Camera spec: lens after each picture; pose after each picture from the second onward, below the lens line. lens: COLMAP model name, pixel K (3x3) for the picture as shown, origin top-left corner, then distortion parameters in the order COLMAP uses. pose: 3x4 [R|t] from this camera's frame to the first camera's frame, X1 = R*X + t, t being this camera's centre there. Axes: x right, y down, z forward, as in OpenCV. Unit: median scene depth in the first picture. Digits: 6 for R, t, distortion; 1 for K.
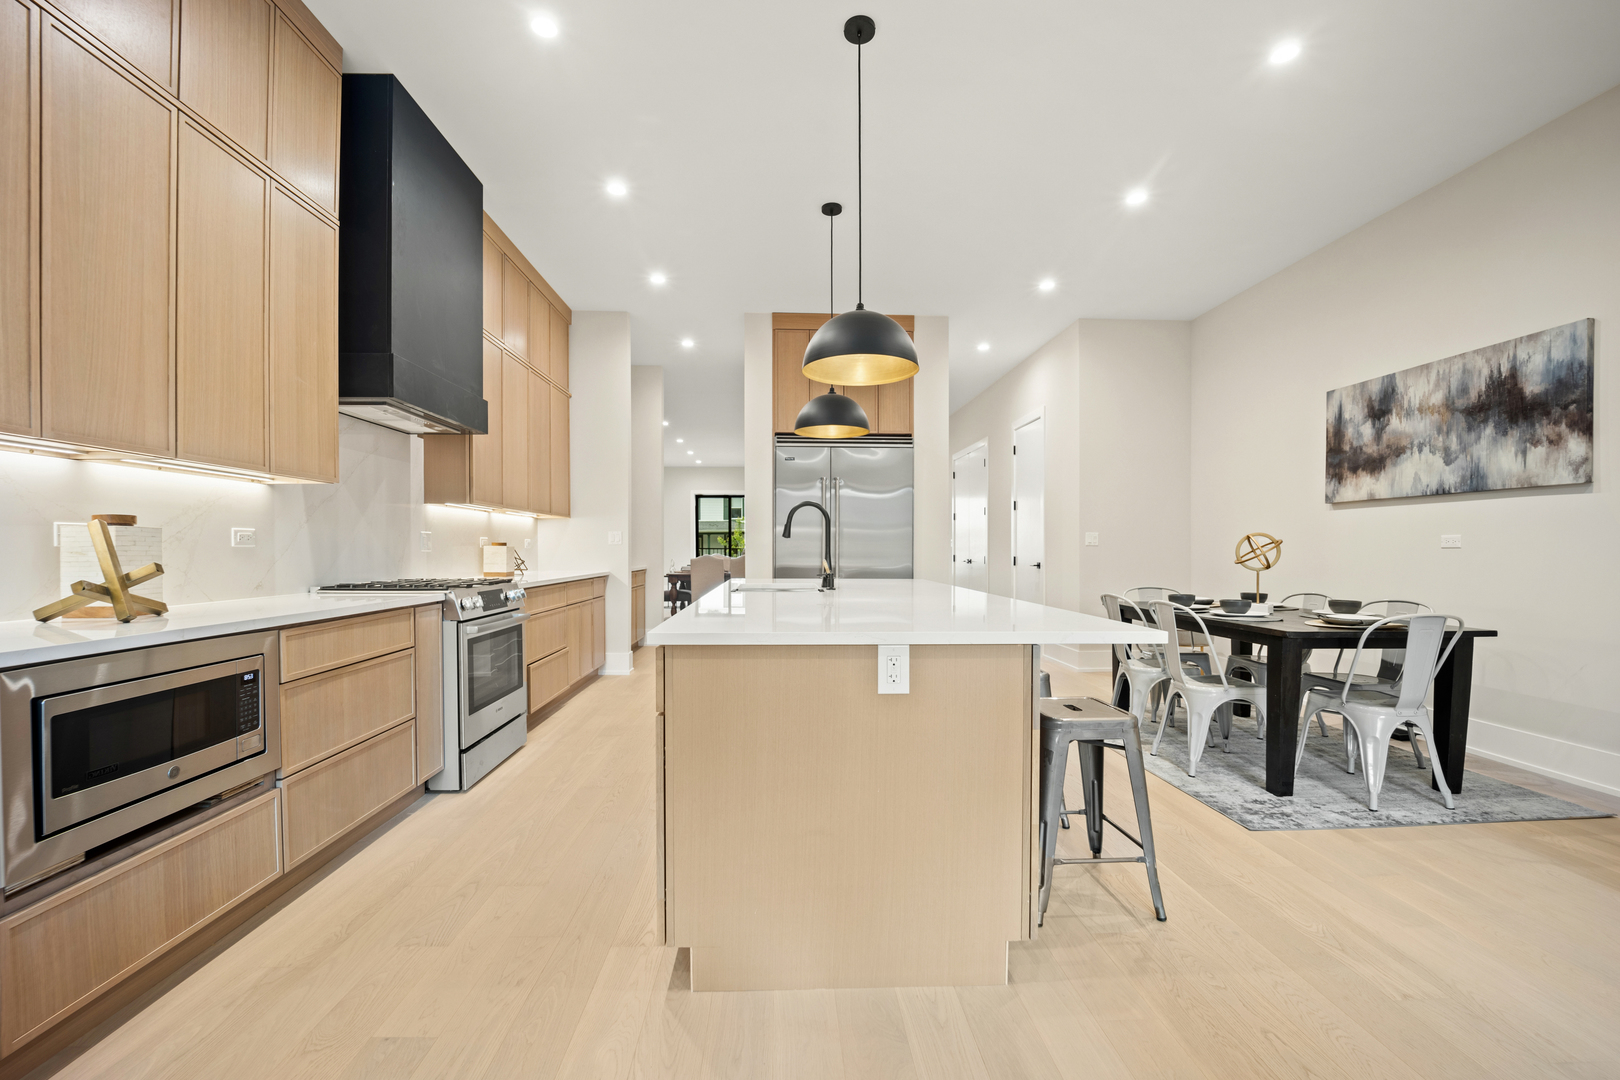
lens RADIAL K [[665.3, 0, 796.3], [0, 665.3, 558.8], [0, 0, 1]] dist [-0.022838, 0.000025]
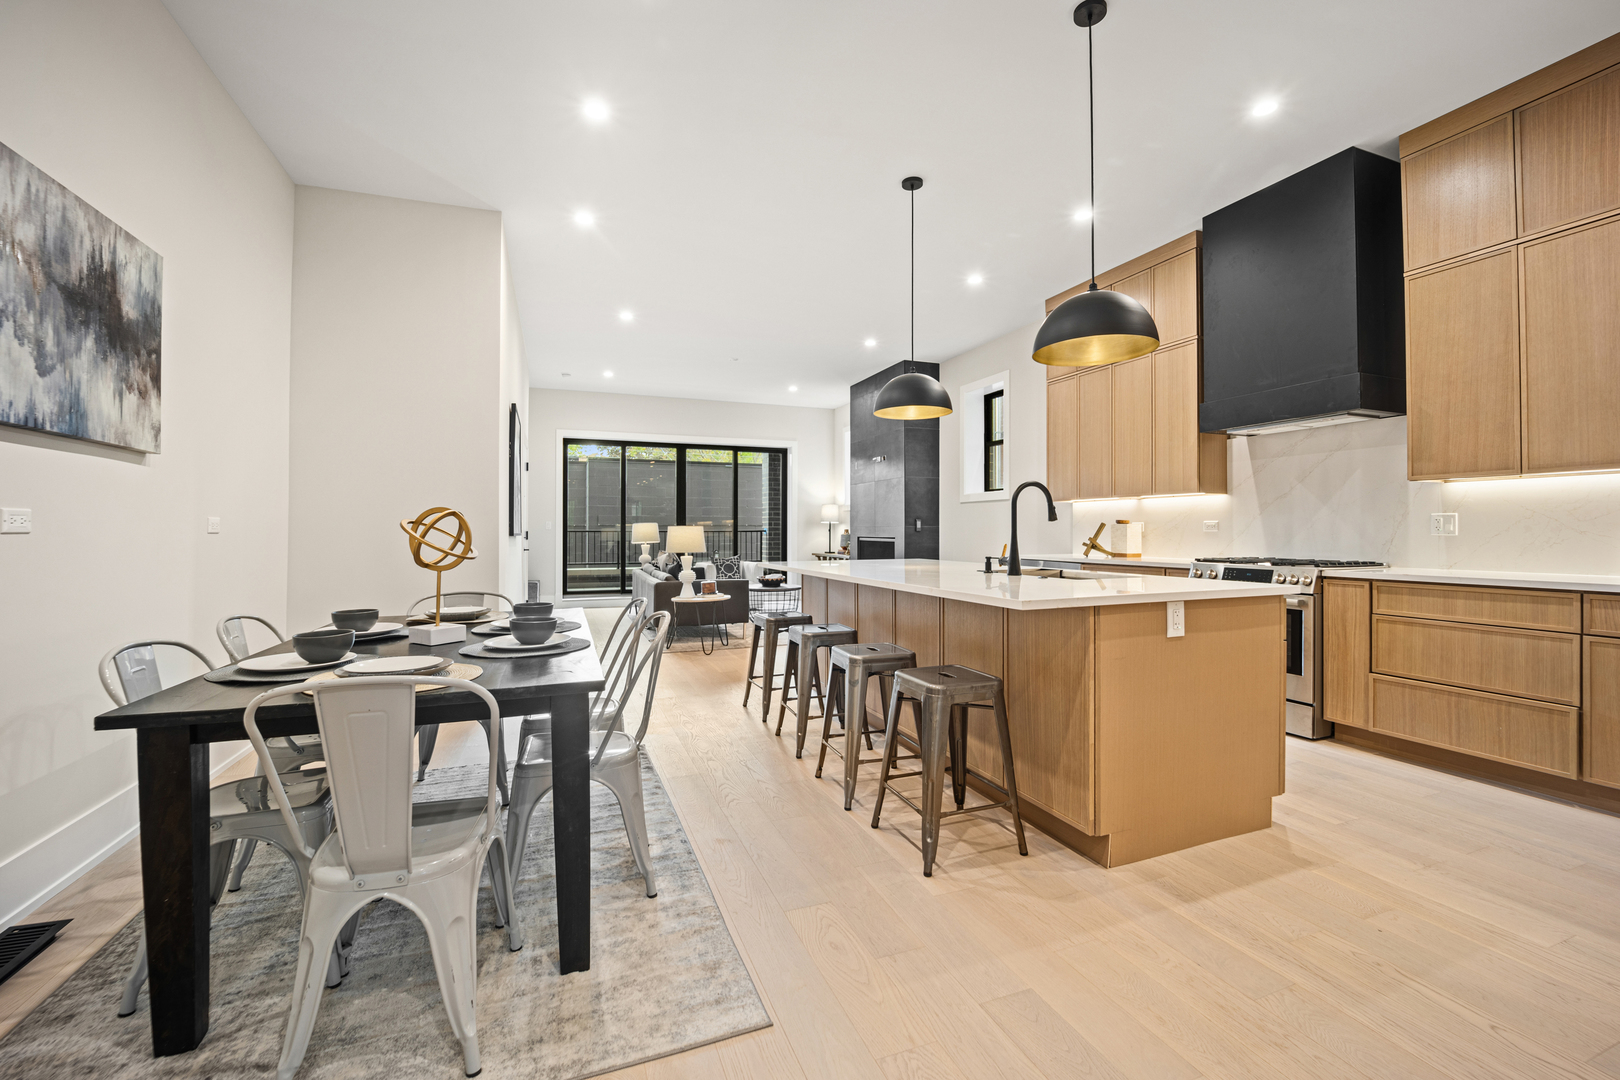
lens RADIAL K [[663.6, 0, 804.1], [0, 663.6, 525.2], [0, 0, 1]] dist [-0.017986, -0.000121]
pose [[-0.946033, -0.001881, -0.324065, 0.612067], [-0.003443, 0.999985, 0.004245, -0.028635], [0.324053, 0.005131, -0.946025, 1.762663]]
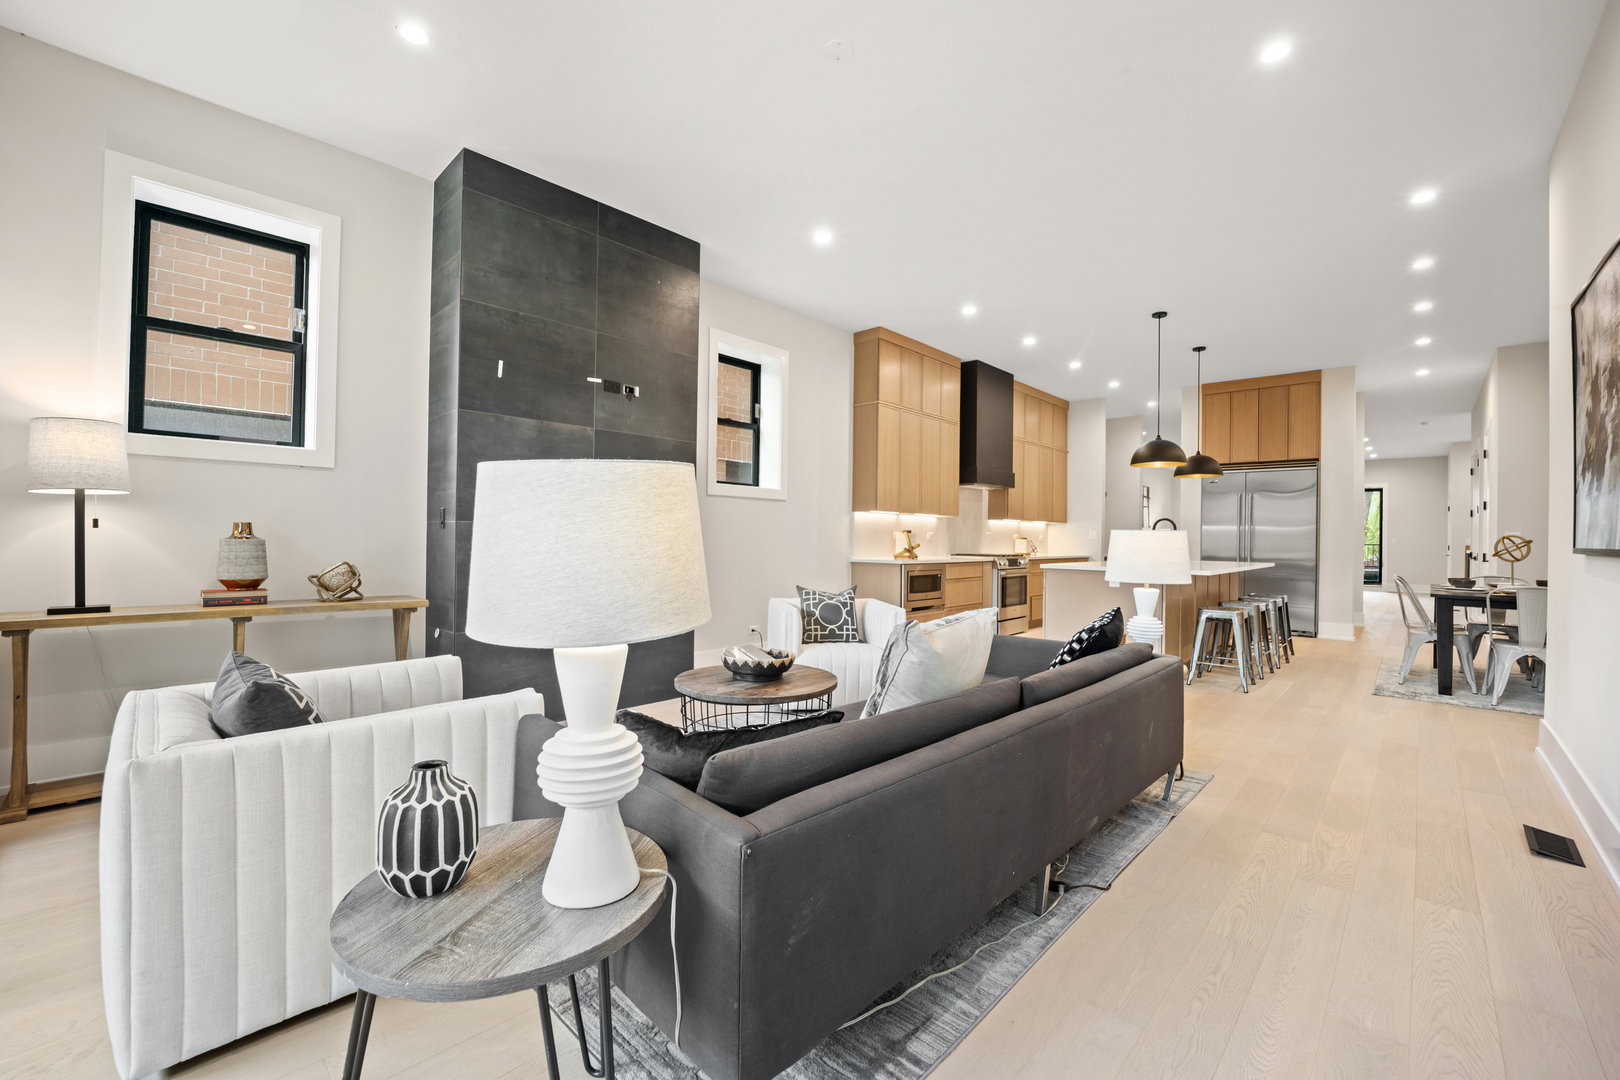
lens RADIAL K [[654.1, 0, 803.8], [0, 654.1, 540.5], [0, 0, 1]] dist [-0.024383, -0.000382]
pose [[0.699882, 0.010211, -0.714185, 0.636958], [-0.021729, 0.999739, -0.007000, 0.015418], [0.713928, 0.020417, 0.699922, -1.086670]]
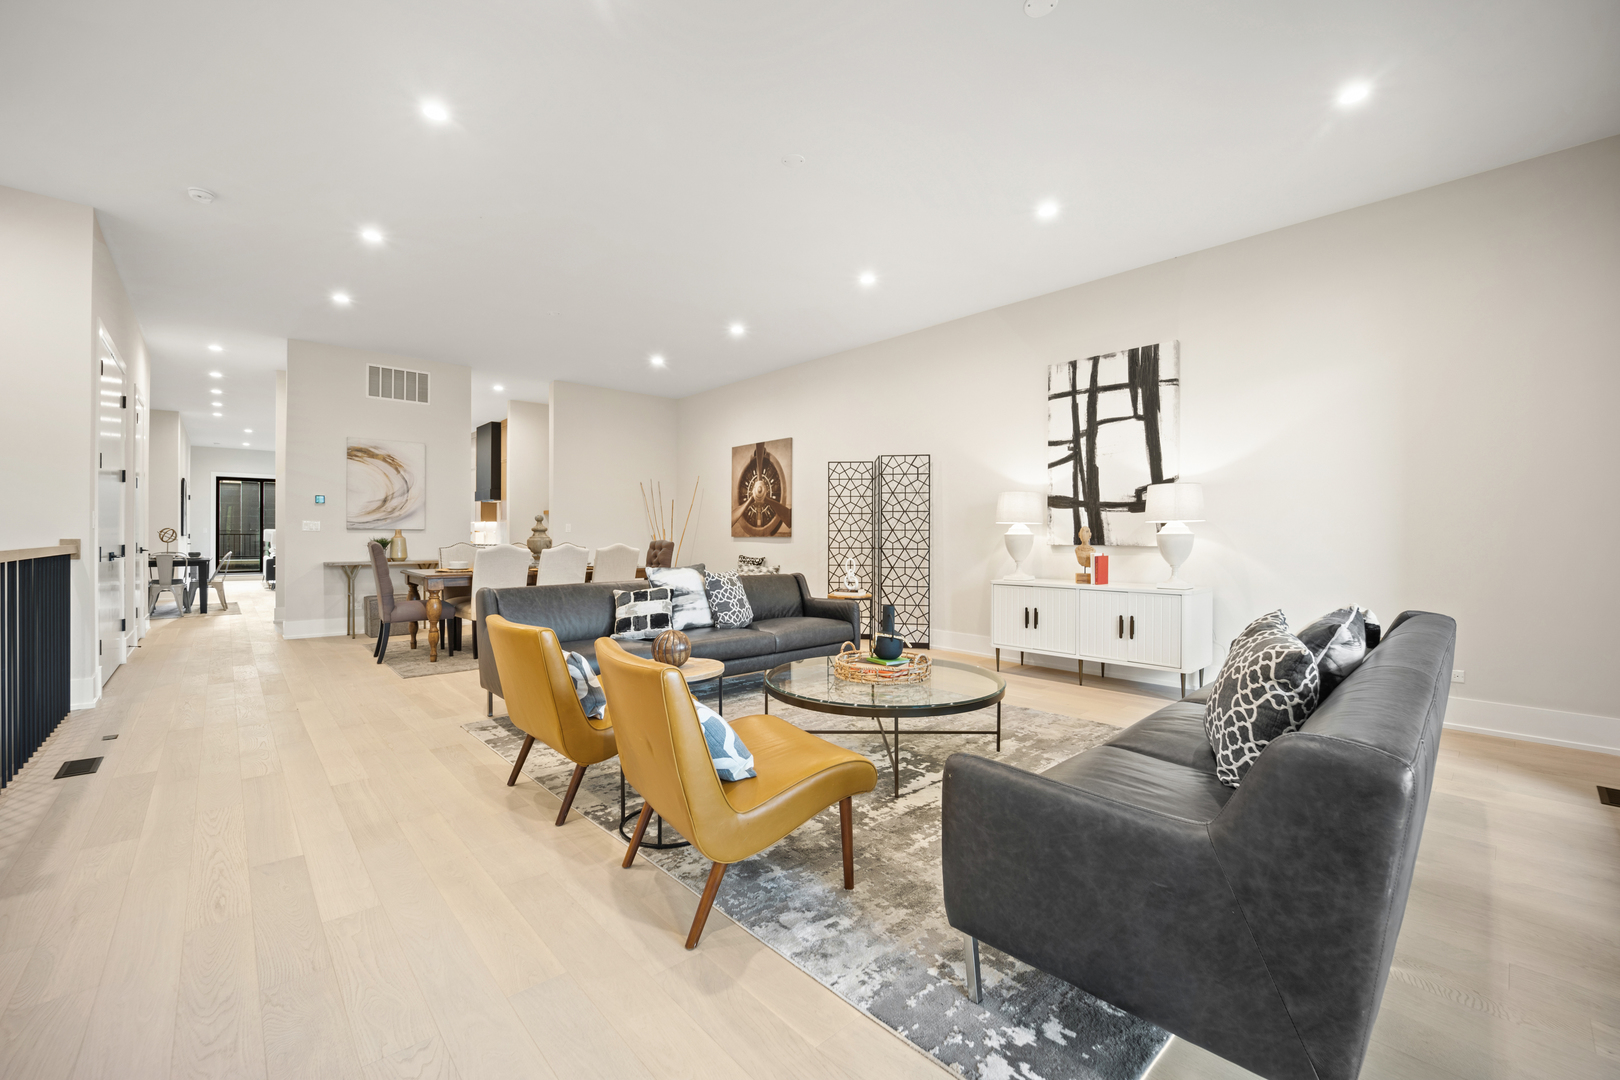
lens RADIAL K [[651.3, 0, 805.3], [0, 651.3, 535.7], [0, 0, 1]] dist [-0.023245, 0.000022]
pose [[-0.758617, -0.004000, -0.651525, 0.452661], [-0.013003, 0.999875, 0.009002, -0.067216], [0.651407, 0.015301, -0.758574, 4.765882]]
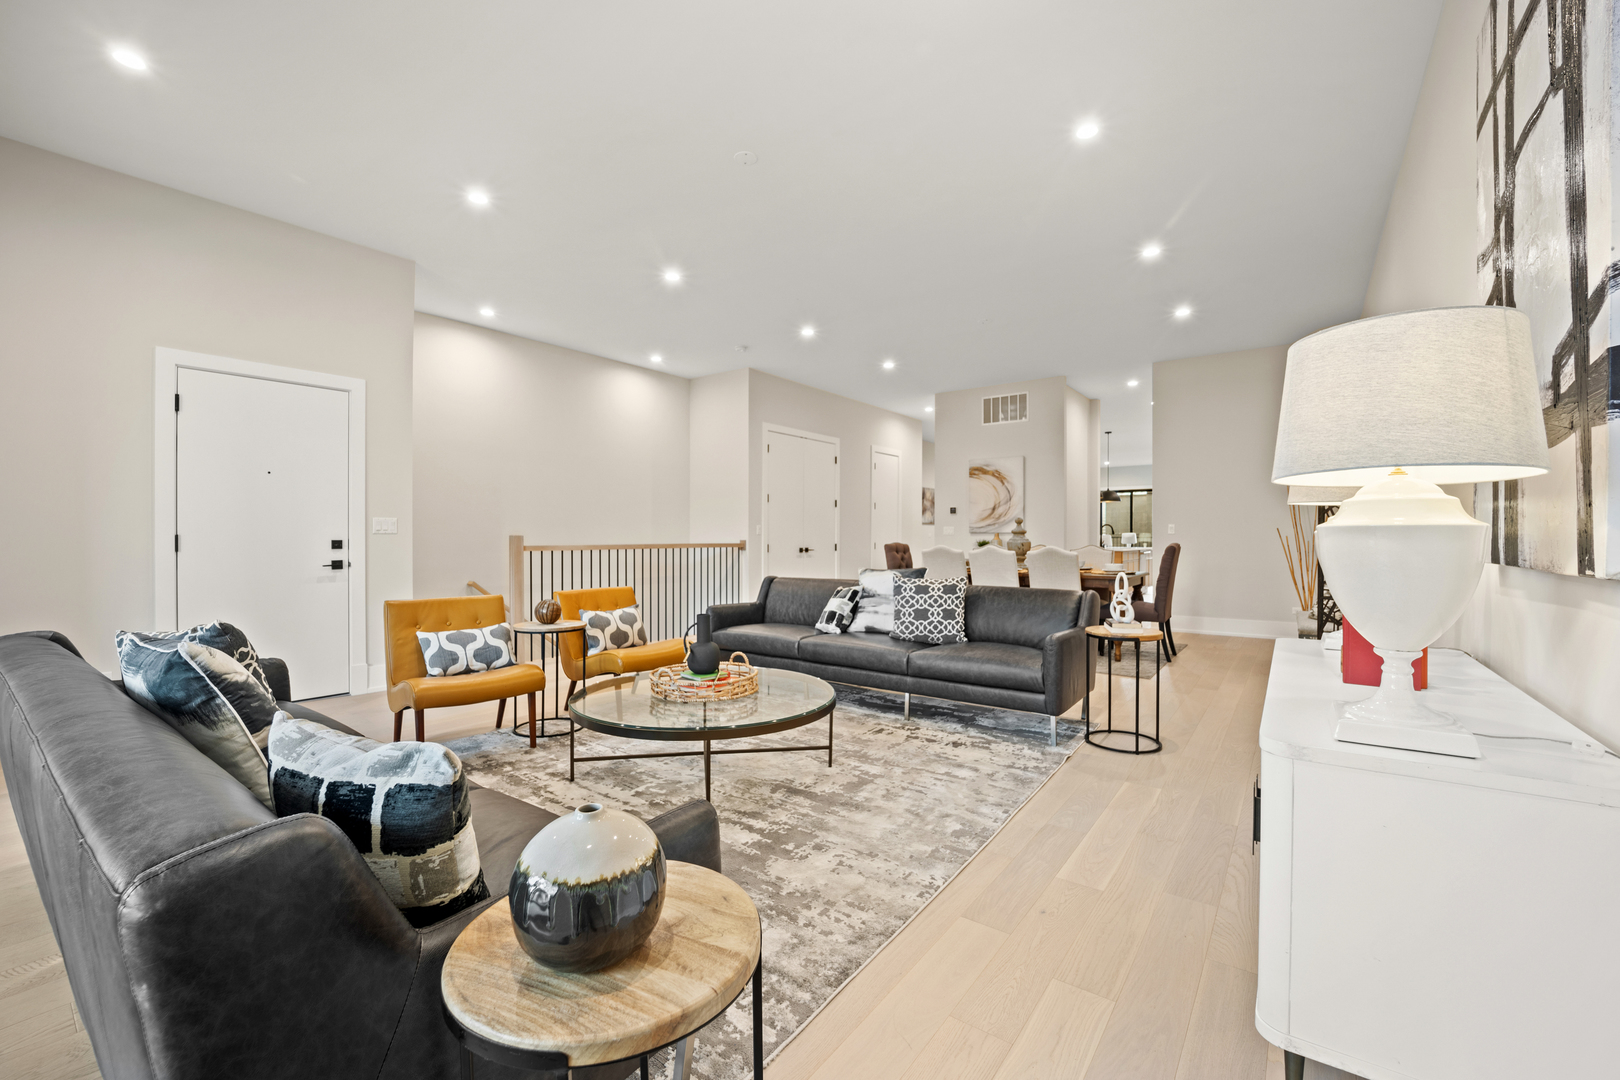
lens RADIAL K [[658.4, 0, 811.3], [0, 658.4, 544.7], [0, 0, 1]] dist [-0.023124, 0.000051]
pose [[-0.781215, -0.007209, 0.624220, -0.936380], [0.008789, 0.999707, 0.022545, -0.069452], [-0.624200, 0.023099, -0.780923, 4.721490]]
